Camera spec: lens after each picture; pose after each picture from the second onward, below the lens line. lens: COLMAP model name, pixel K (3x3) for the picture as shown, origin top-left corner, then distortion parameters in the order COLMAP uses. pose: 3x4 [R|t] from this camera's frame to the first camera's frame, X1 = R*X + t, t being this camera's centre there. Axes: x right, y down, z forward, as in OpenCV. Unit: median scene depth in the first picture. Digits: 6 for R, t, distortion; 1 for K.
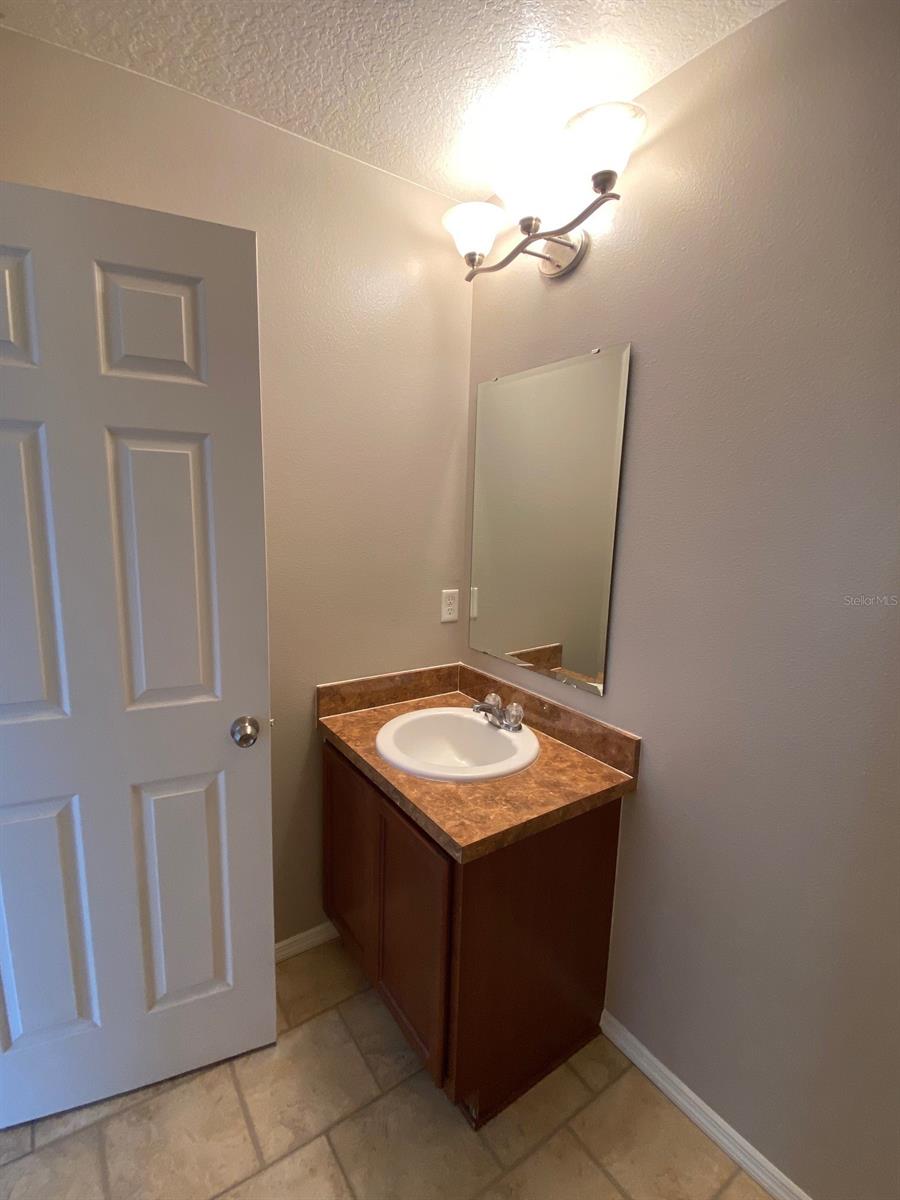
lens RADIAL K [[546.2, 0, 451.8], [0, 546.2, 597.4], [0, 0, 1]] dist [-0.030516, -0.000956]
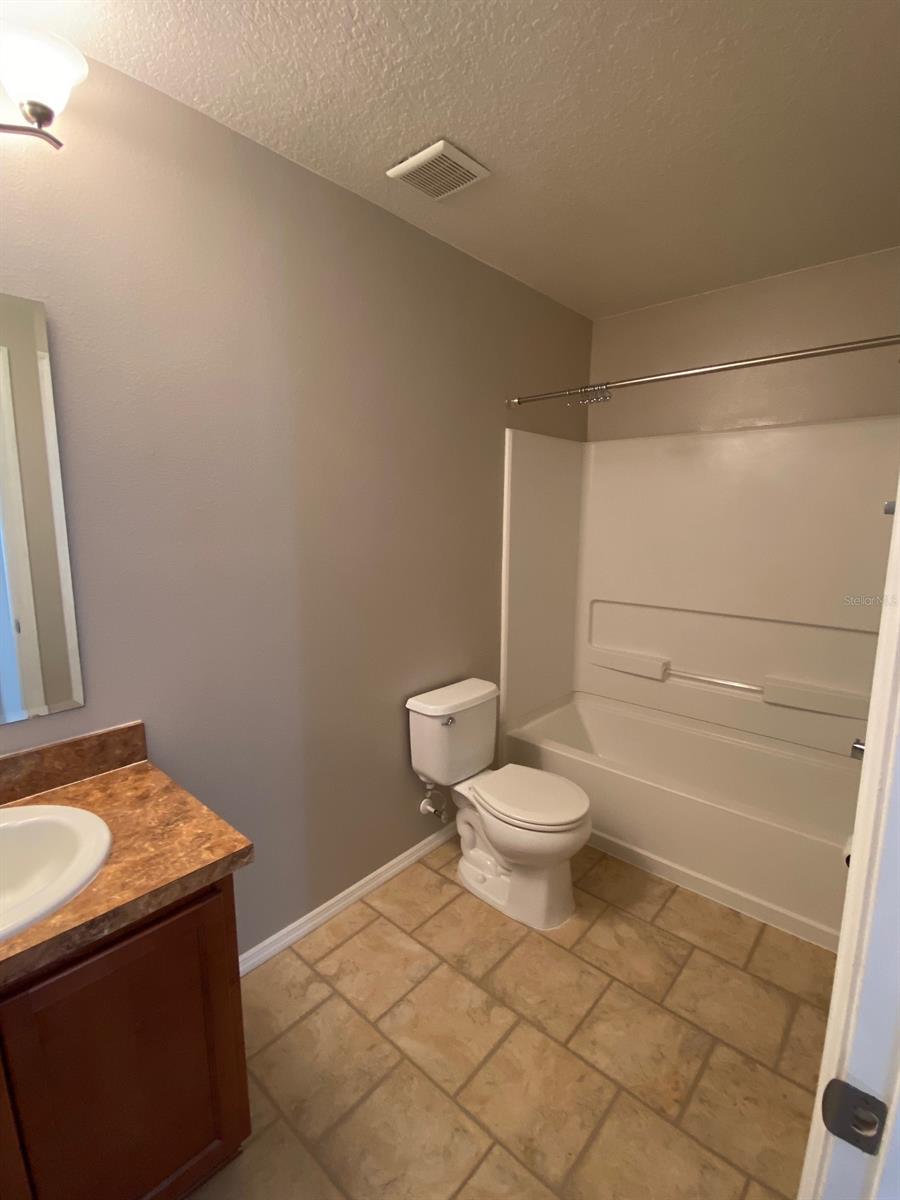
lens RADIAL K [[546.2, 0, 452.0], [0, 546.2, 597.3], [0, 0, 1]] dist [-0.030516, -0.000956]
pose [[-0.233648, -0.190505, 0.953476, -0.759847], [0.147642, 0.962296, 0.228447, -0.117296], [-0.961047, 0.194149, -0.196712, 0.629194]]
